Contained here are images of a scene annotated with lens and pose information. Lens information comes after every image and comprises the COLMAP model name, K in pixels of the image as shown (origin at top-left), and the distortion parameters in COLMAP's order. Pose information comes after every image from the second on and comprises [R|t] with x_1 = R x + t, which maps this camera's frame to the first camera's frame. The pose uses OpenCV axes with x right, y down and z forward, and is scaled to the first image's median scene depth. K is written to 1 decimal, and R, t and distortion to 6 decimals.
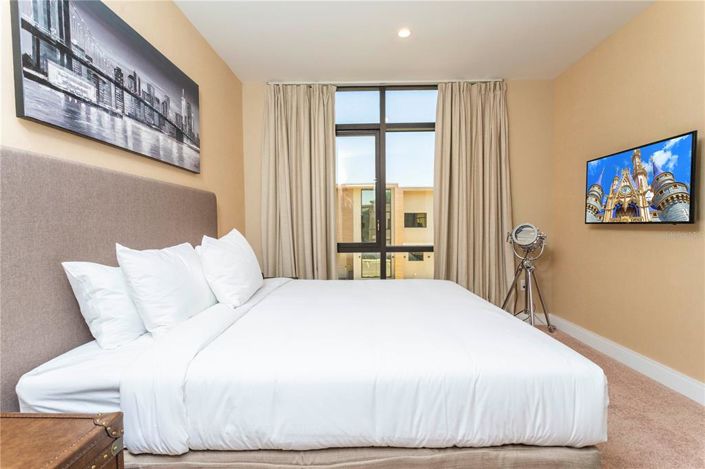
lens RADIAL K [[327.1, 0, 352.5], [0, 327.1, 234.5], [0, 0, 1]] dist [-0.002515, 0.000430]
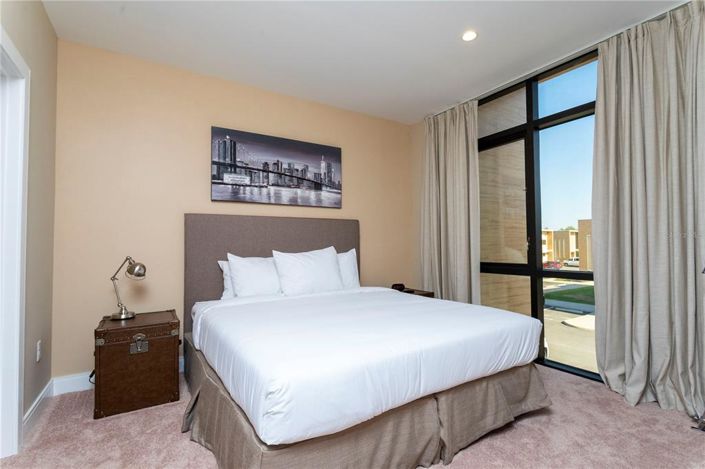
lens RADIAL K [[327.1, 0, 352.5], [0, 327.1, 234.5], [0, 0, 1]] dist [-0.002515, 0.000430]
pose [[0.564951, -0.021553, -0.824843, 0.780334], [-0.019461, 0.999033, -0.039433, -0.013094], [0.824895, 0.038330, 0.563985, 0.240450]]
